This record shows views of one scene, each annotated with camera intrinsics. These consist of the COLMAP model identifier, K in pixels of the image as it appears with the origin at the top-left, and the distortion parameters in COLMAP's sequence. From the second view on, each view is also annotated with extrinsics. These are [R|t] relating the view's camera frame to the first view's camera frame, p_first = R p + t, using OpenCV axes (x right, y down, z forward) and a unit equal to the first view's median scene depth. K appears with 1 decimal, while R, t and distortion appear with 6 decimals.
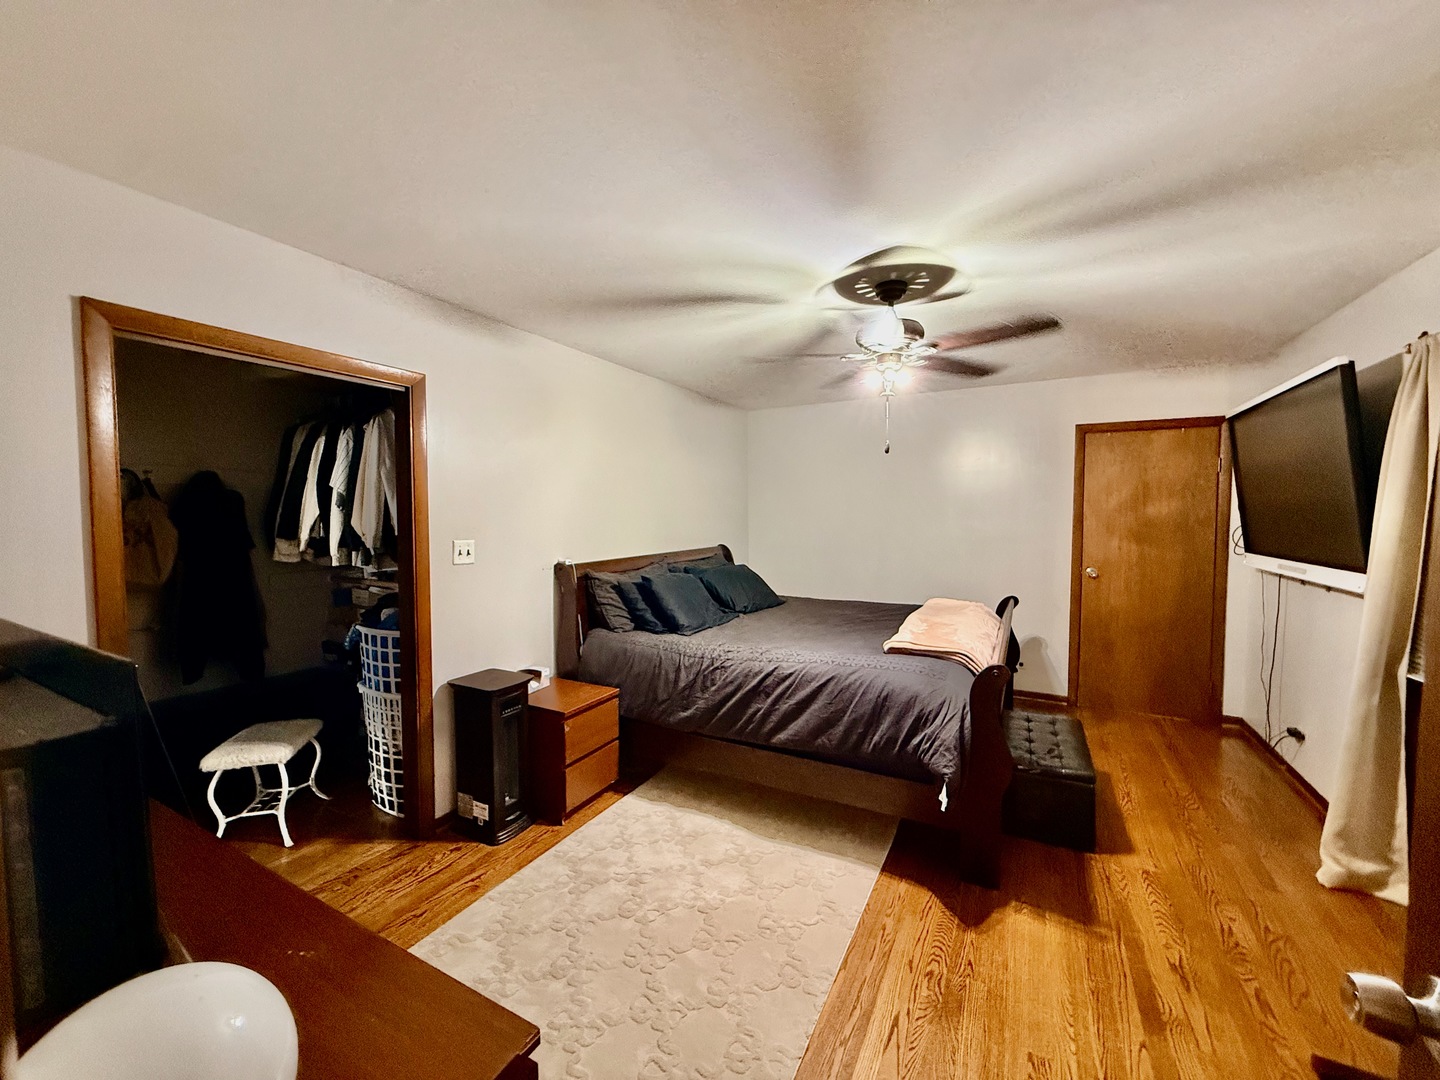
lens RADIAL K [[572.6, 0, 716.0], [0, 572.6, 542.4], [0, 0, 1]] dist [0.002854, -0.000292]
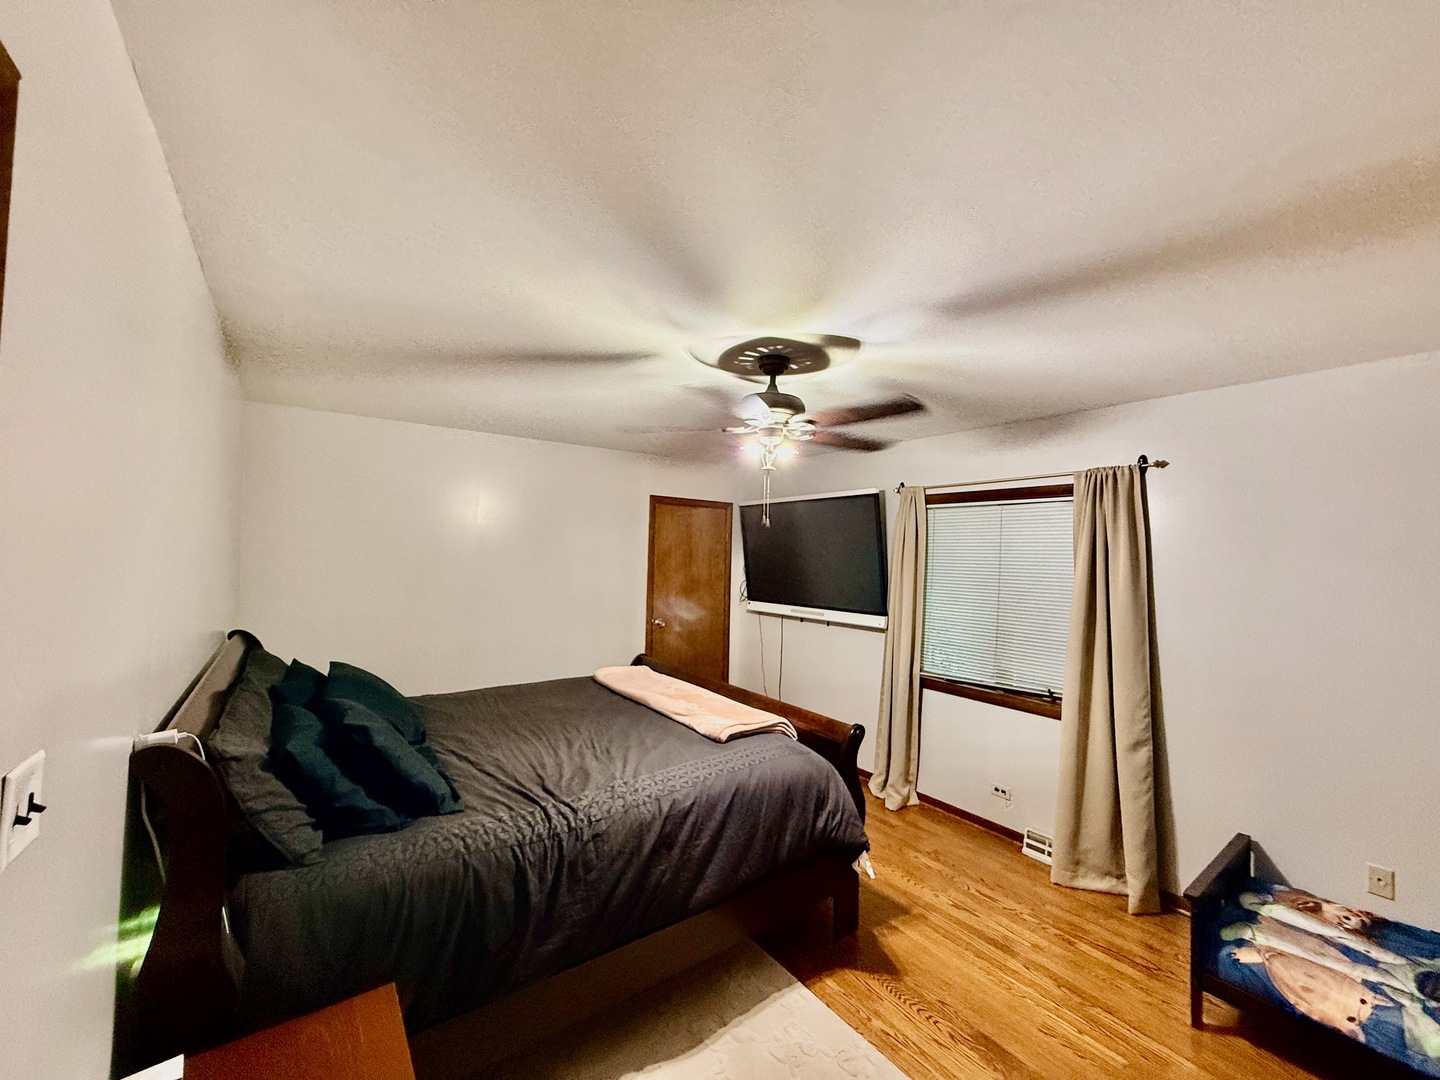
lens RADIAL K [[572.6, 0, 716.0], [0, 572.6, 542.4], [0, 0, 1]] dist [0.002854, -0.000292]
pose [[0.430857, 0.032915, 0.901820, -0.592189], [0.019681, 0.998754, -0.045856, -0.091391], [-0.902206, 0.037506, 0.429672, 0.662419]]
